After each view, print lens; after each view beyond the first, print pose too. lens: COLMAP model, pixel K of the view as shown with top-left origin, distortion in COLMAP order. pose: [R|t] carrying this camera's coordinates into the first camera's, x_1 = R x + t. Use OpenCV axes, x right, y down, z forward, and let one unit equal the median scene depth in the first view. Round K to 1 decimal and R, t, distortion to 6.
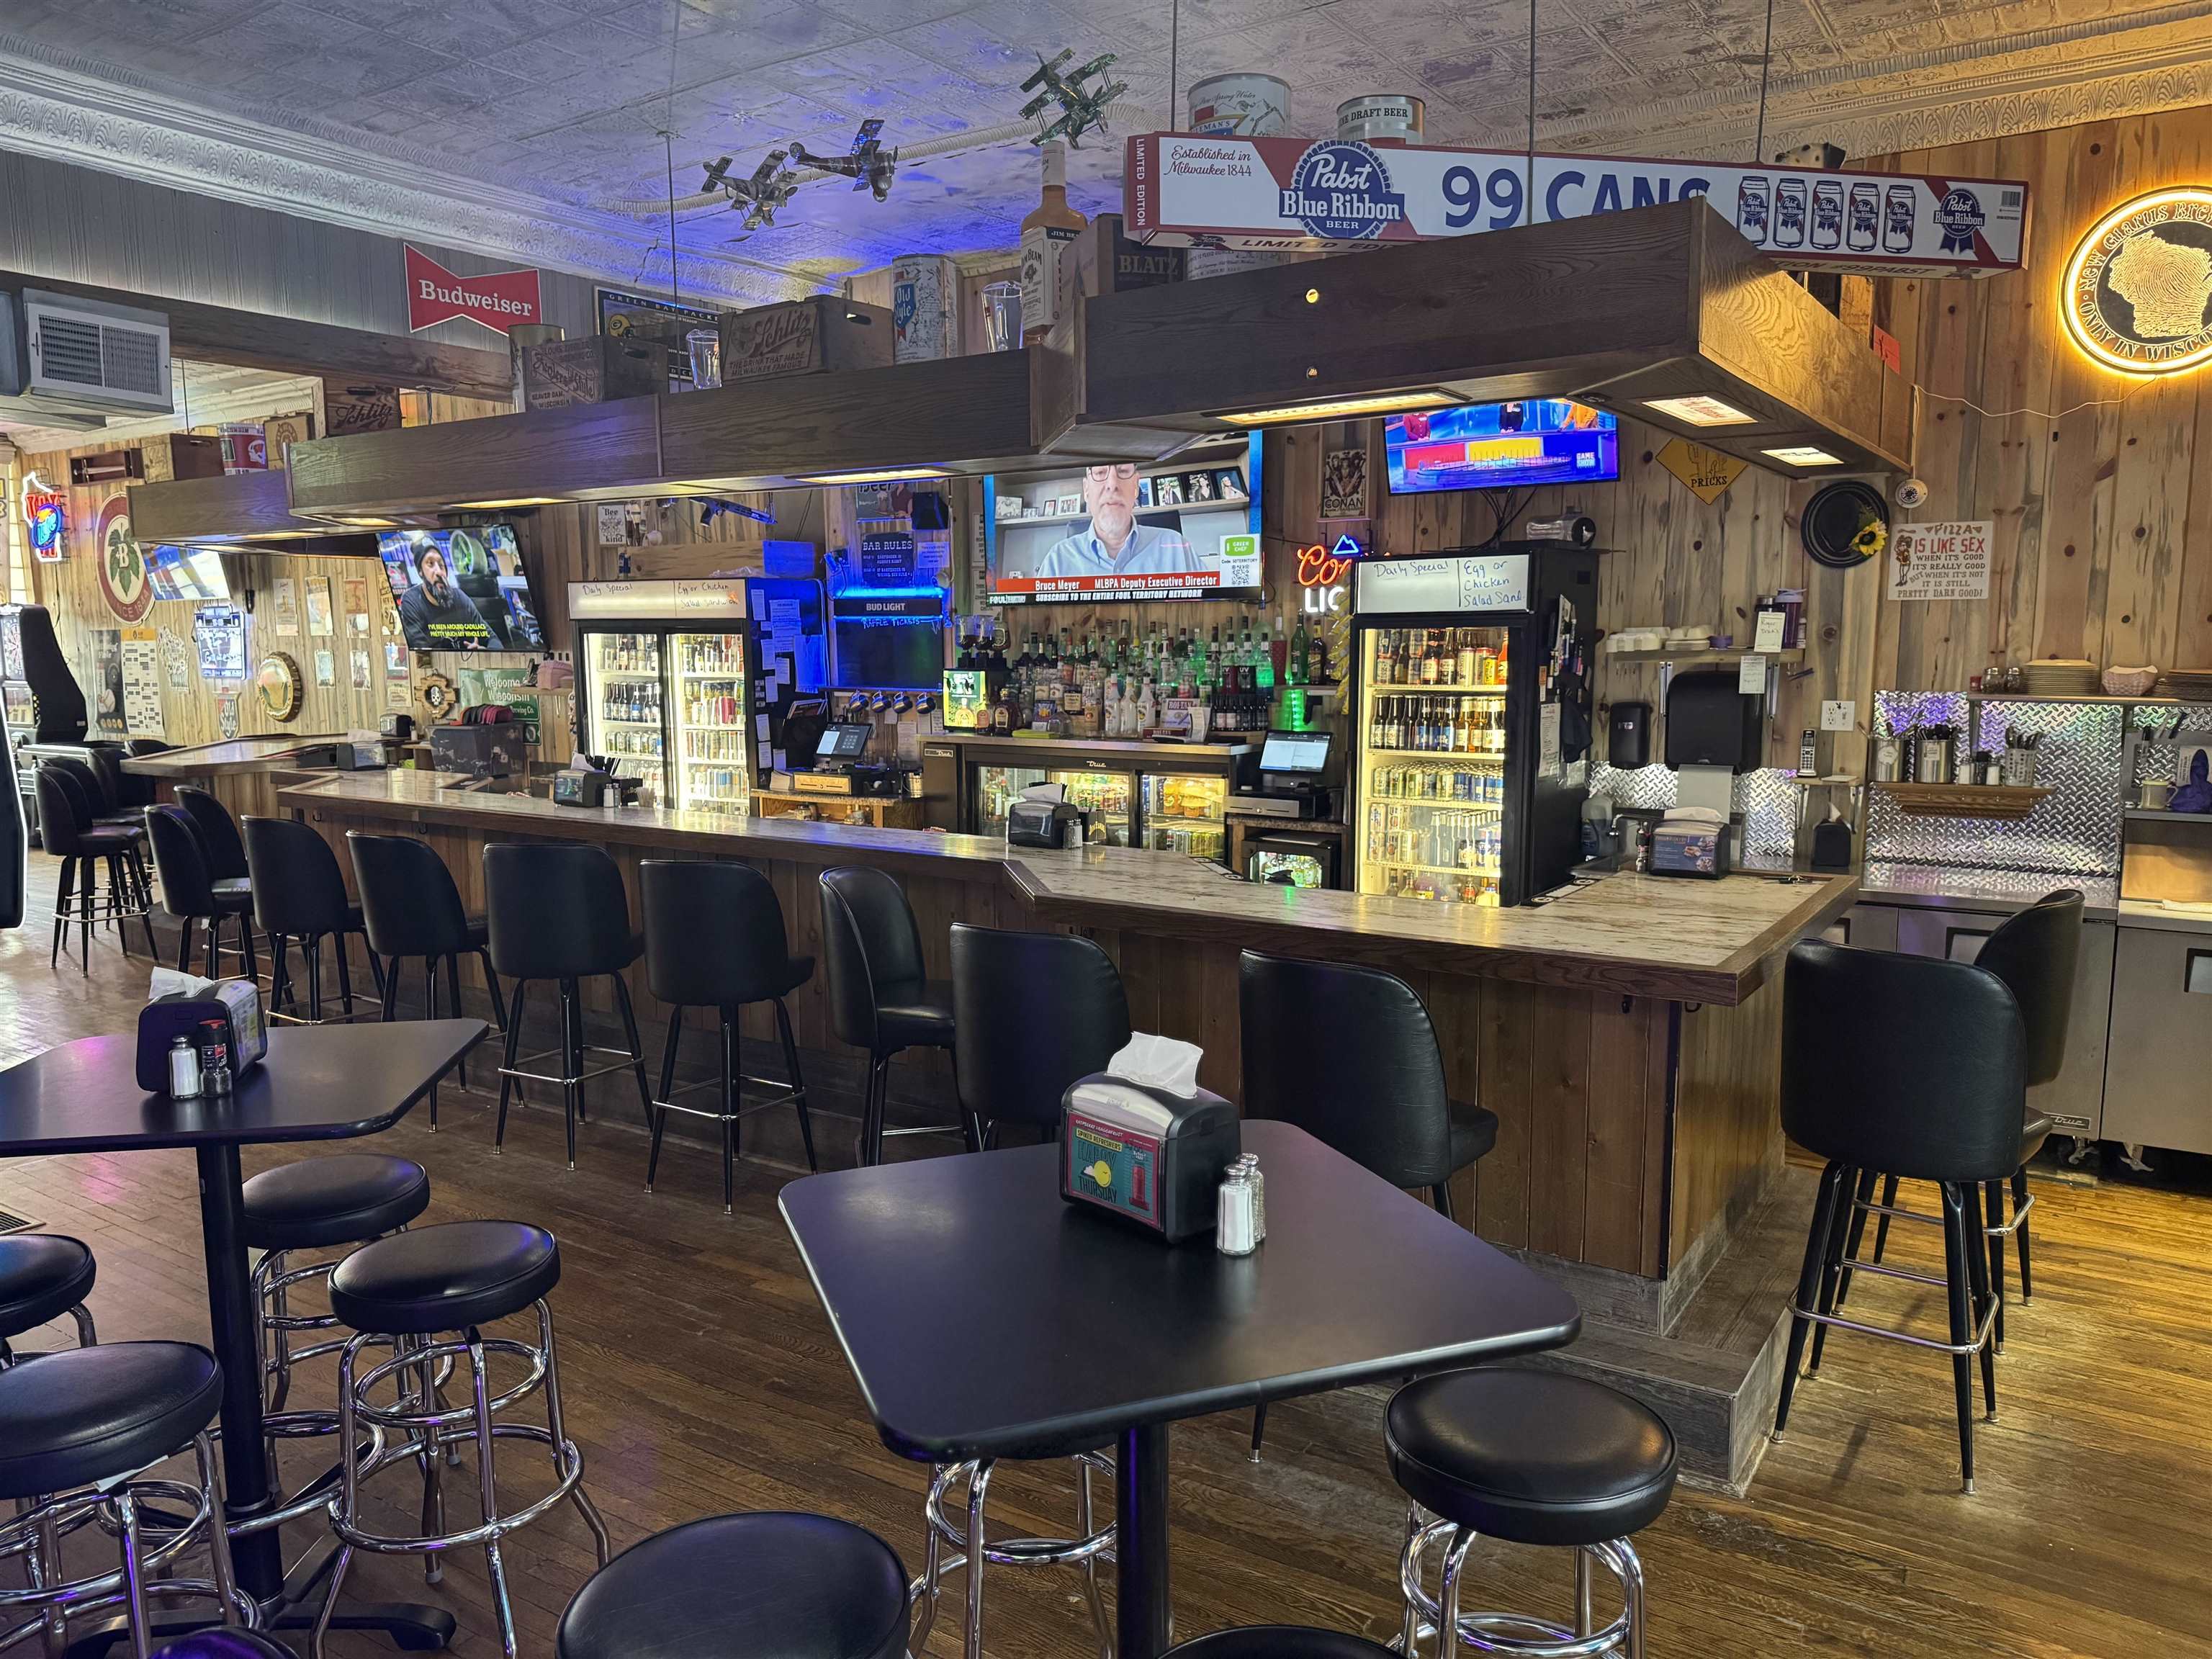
lens RADIAL K [[1550.4, 0, 1102.4], [0, 1550.4, 828.6], [0, 0, 1]] dist [0.028432, -0.023147]
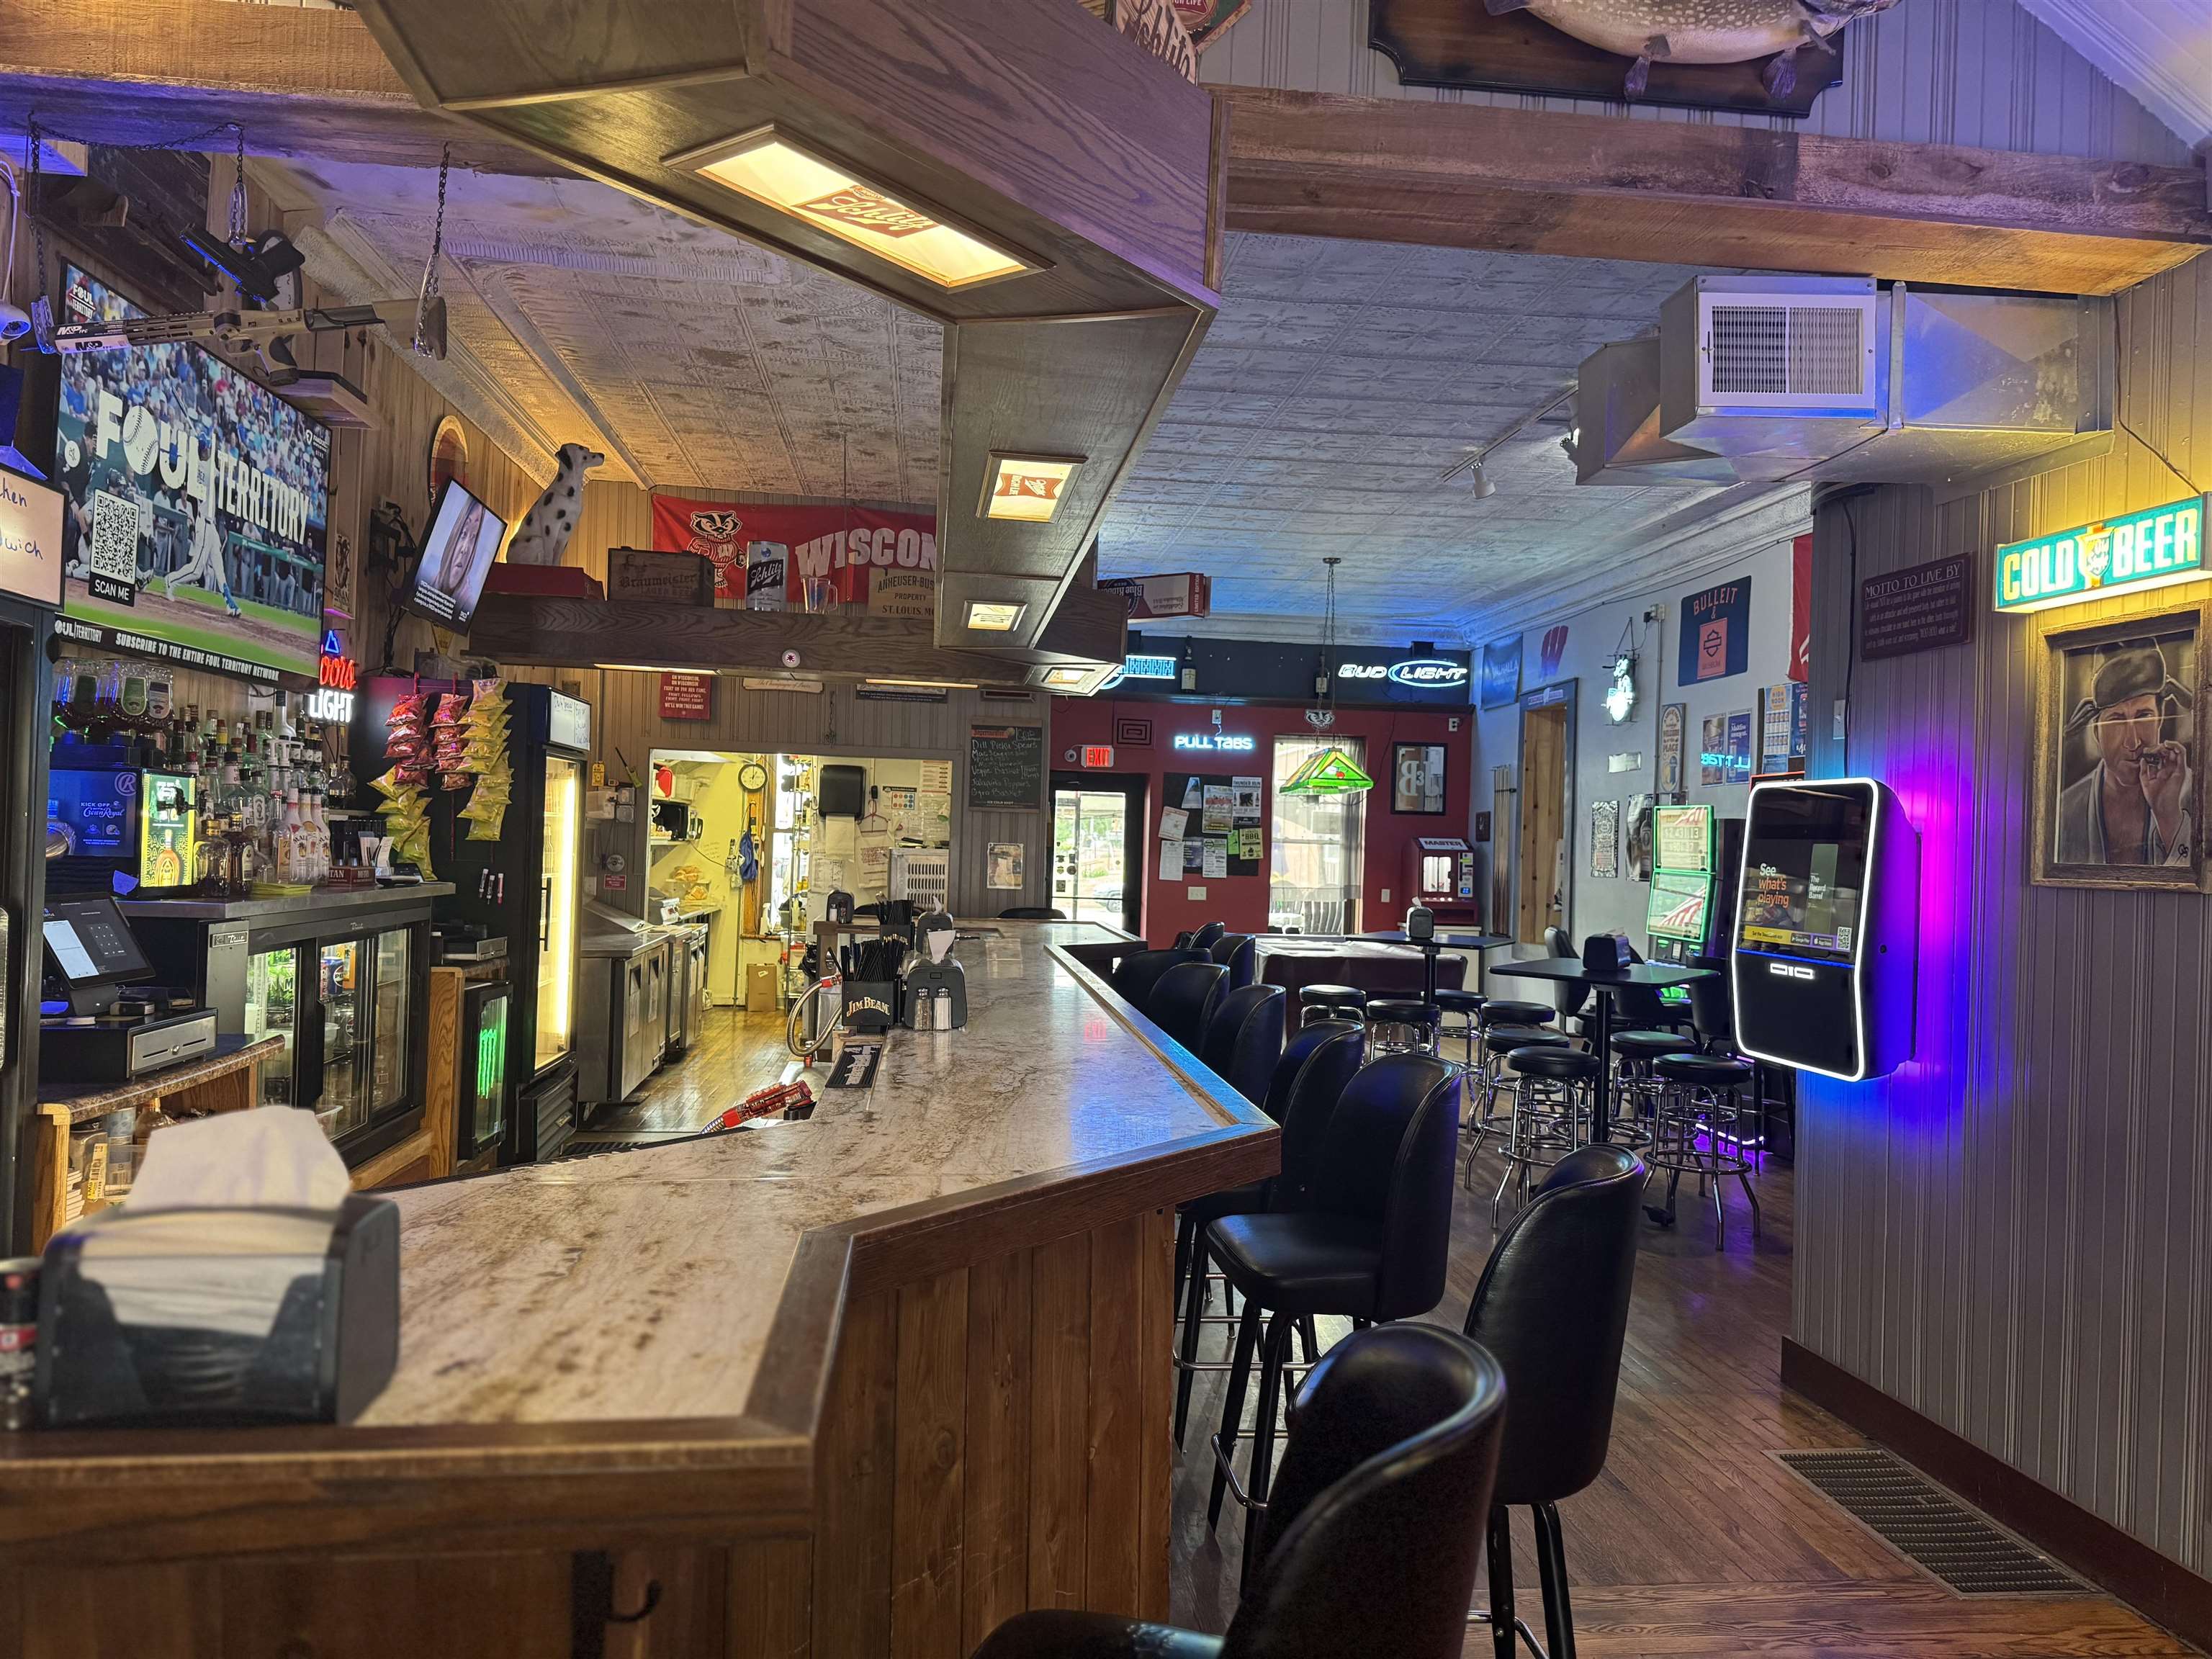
lens RADIAL K [[1550.4, 0, 1114.1], [0, 1550.4, 837.1], [0, 0, 1]] dist [0.028432, -0.023147]
pose [[-0.649613, -0.020448, 0.759990, -0.436989], [0.052273, 0.996071, 0.071480, -0.066336], [-0.758466, 0.086161, -0.645992, 0.712345]]
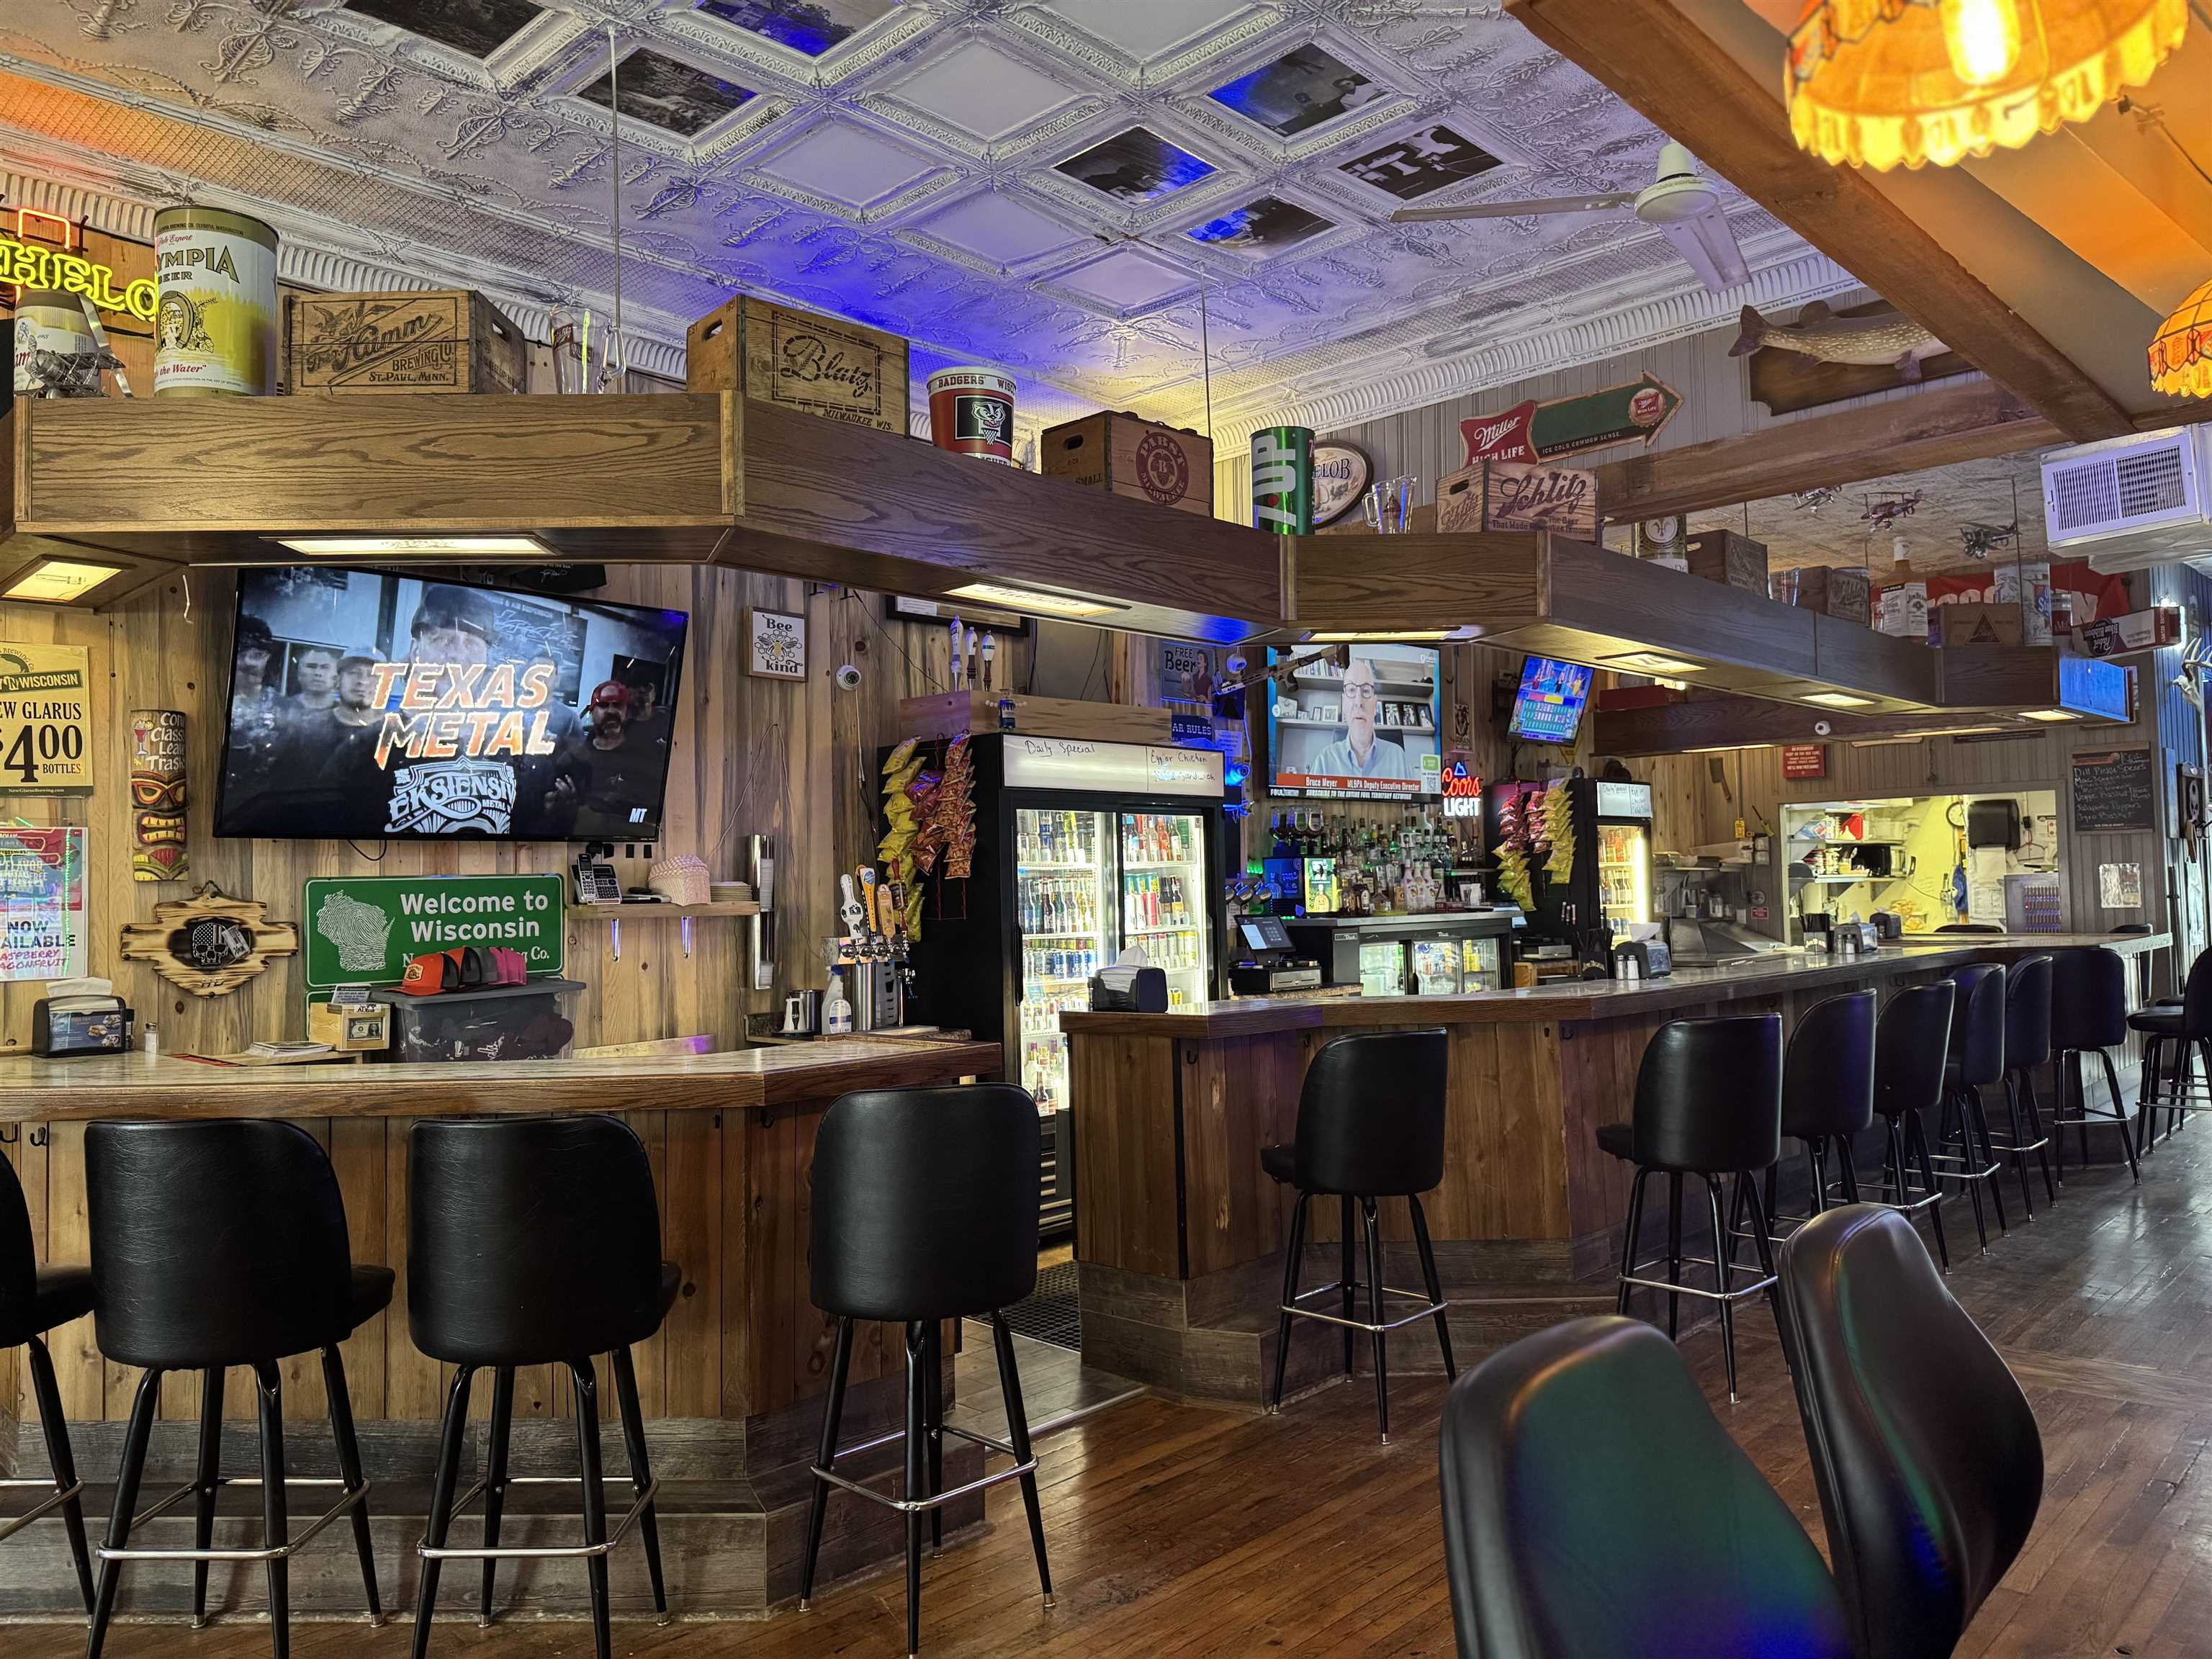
lens RADIAL K [[1550.4, 0, 1108.0], [0, 1550.4, 818.5], [0, 0, 1]] dist [0.028432, -0.023147]
pose [[0.171401, 0.038281, 0.984457, -0.738989], [0.135556, 0.988825, -0.062052, -0.053910], [-0.975831, 0.144085, 0.164296, 0.626204]]
